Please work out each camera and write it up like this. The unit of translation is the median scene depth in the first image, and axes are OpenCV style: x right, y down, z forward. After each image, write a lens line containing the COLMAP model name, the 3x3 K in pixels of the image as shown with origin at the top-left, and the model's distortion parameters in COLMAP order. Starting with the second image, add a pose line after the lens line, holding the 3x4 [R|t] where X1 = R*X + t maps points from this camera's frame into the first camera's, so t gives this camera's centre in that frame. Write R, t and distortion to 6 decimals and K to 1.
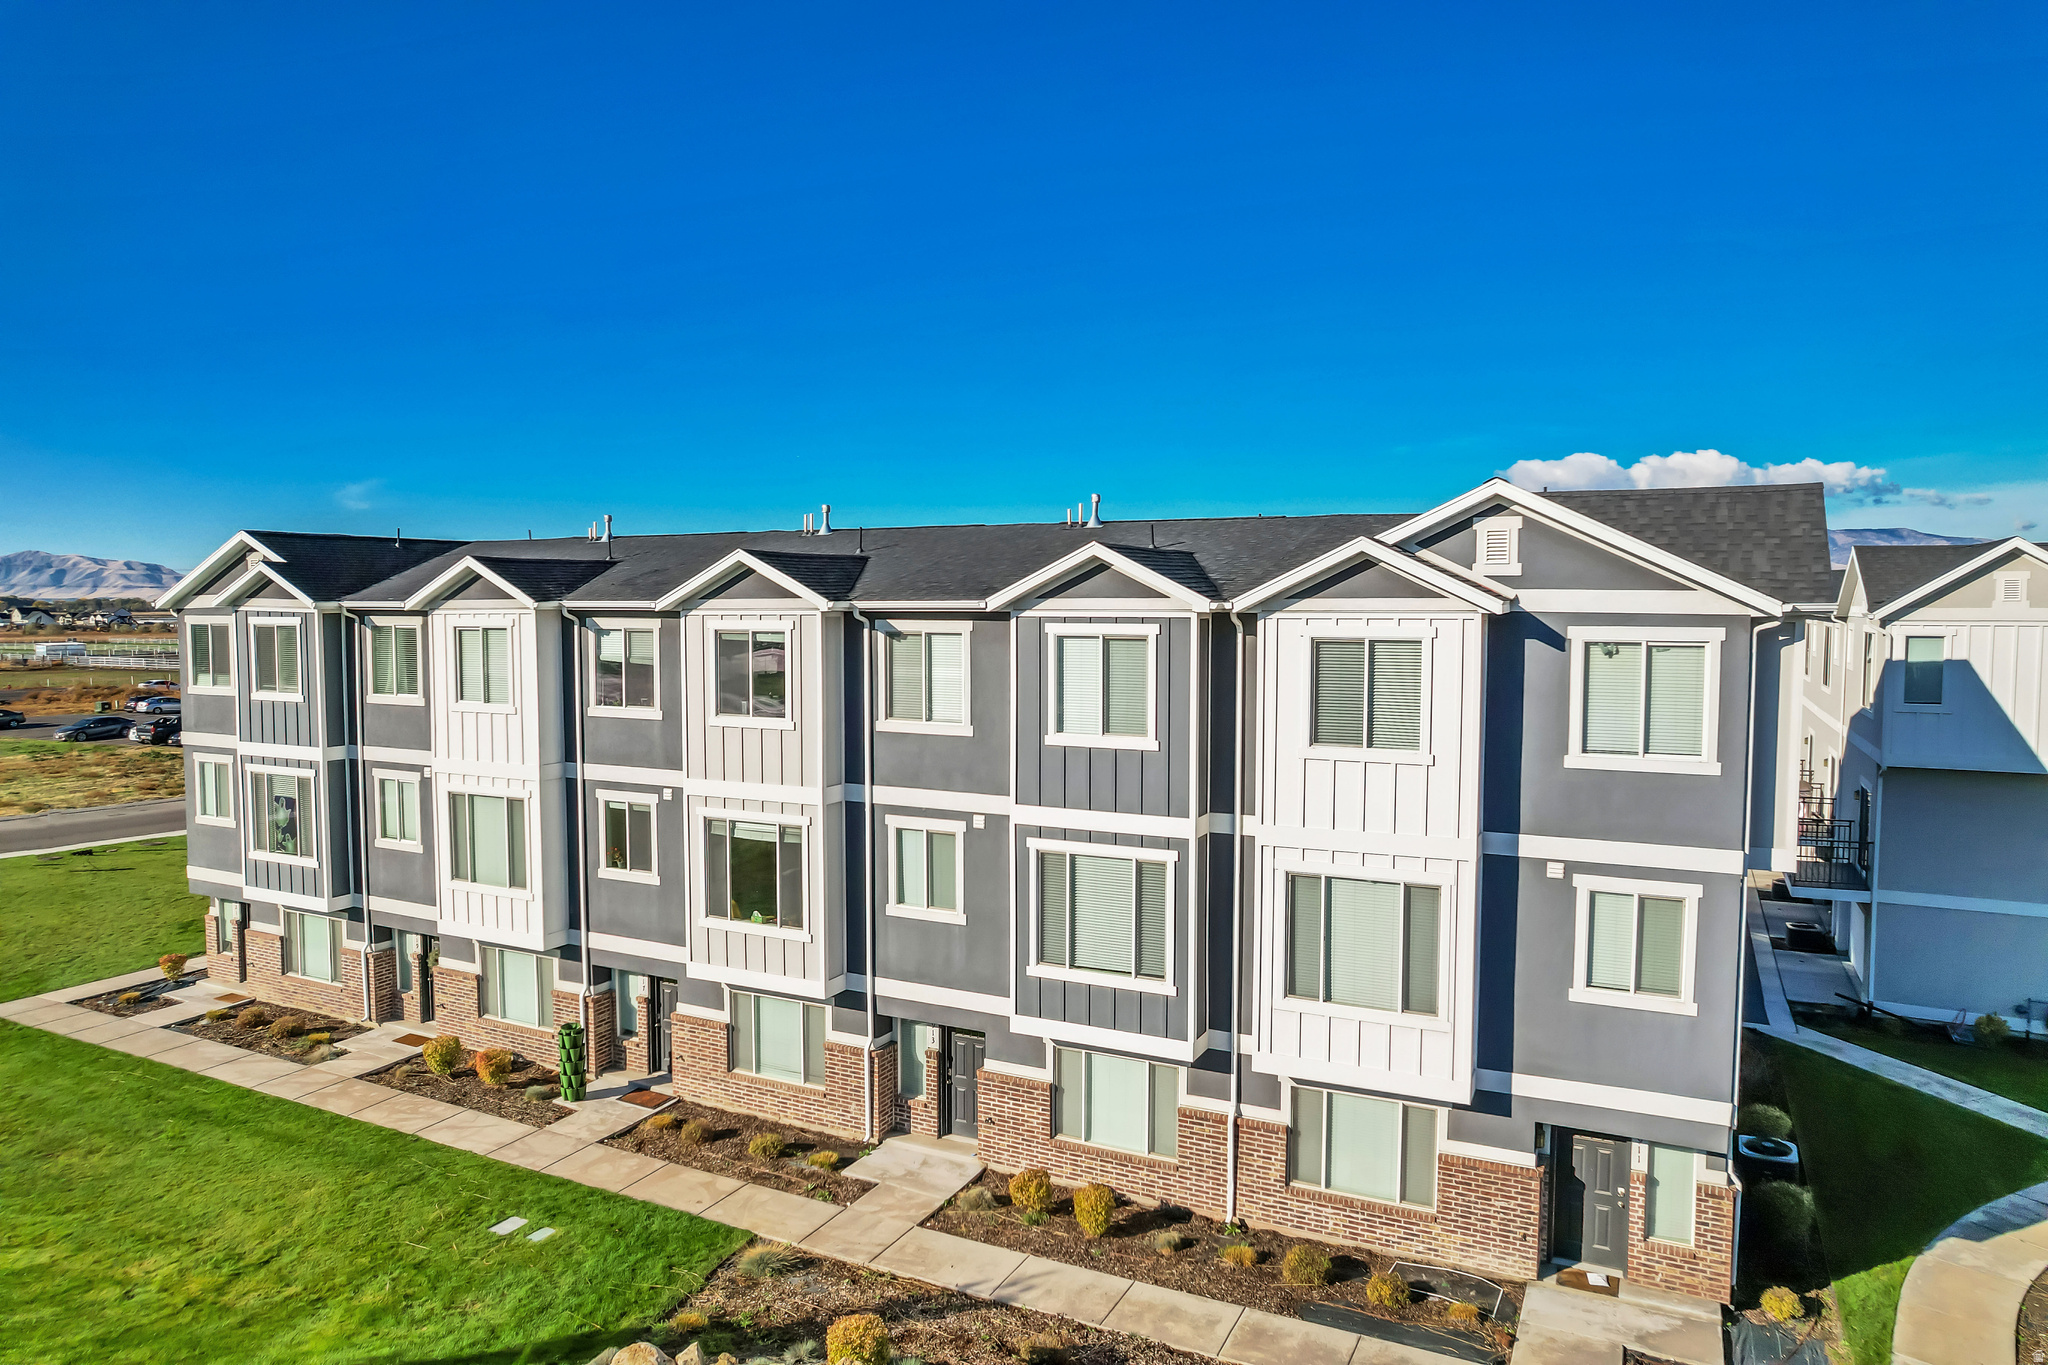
lens RADIAL K [[1308.7, 0, 1033.7], [0, 1308.7, 679.4], [0, 0, 1]] dist [-0.082536, 0.078121]
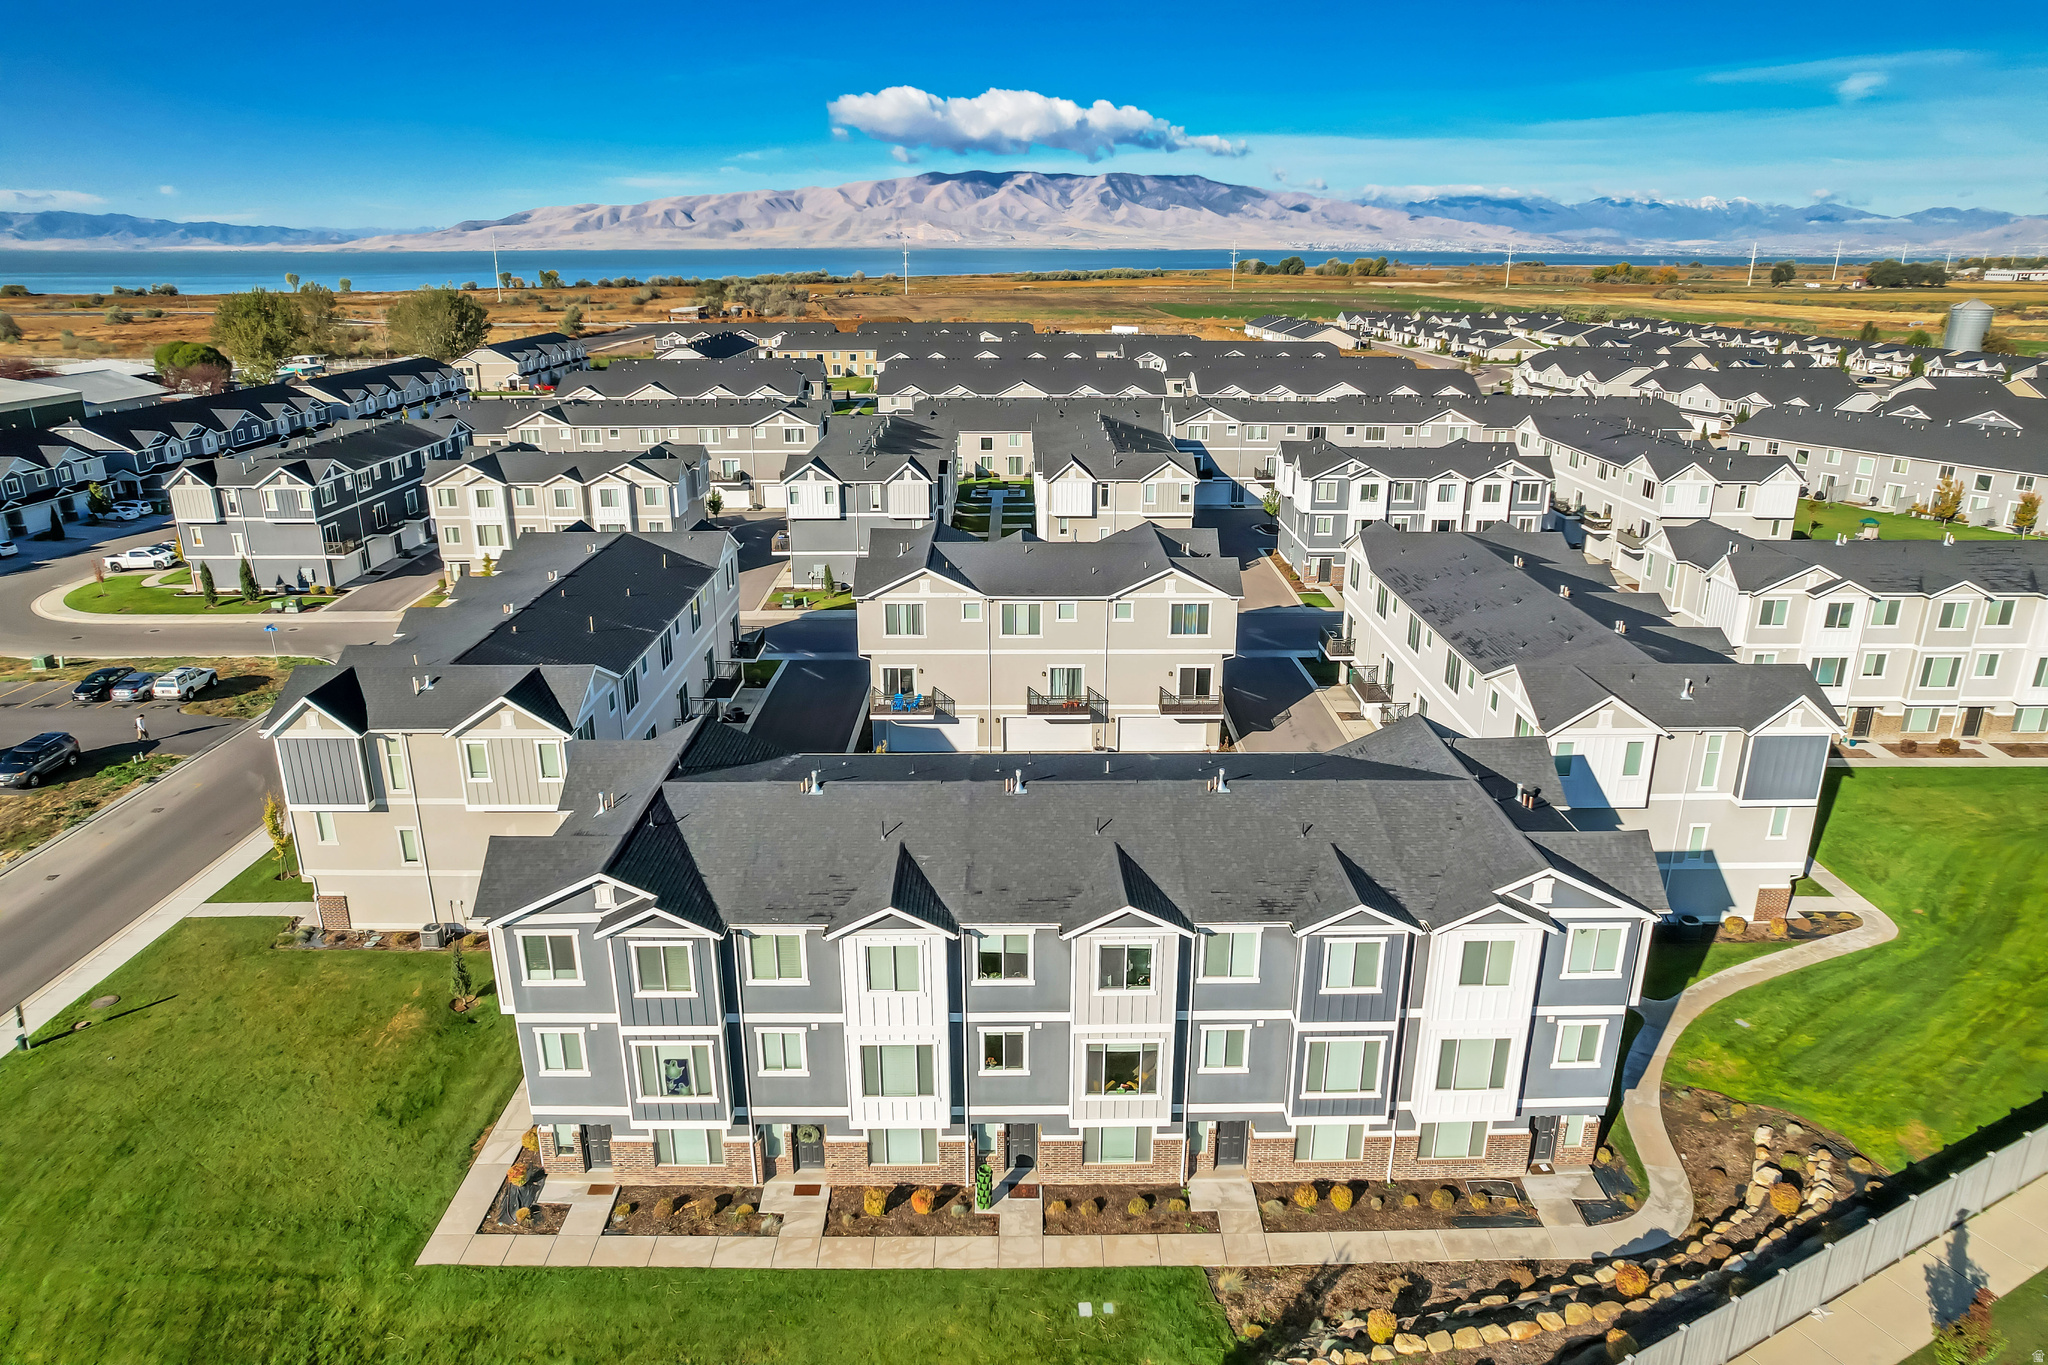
lens RADIAL K [[1308.7, 0, 1033.7], [0, 1308.7, 679.4], [0, 0, 1]] dist [-0.082536, 0.078121]
pose [[0.887649, -0.146296, 0.436665, -1.039702], [0.026102, 0.962658, 0.269460, -0.847323], [-0.459780, -0.227787, 0.858321, -0.304325]]
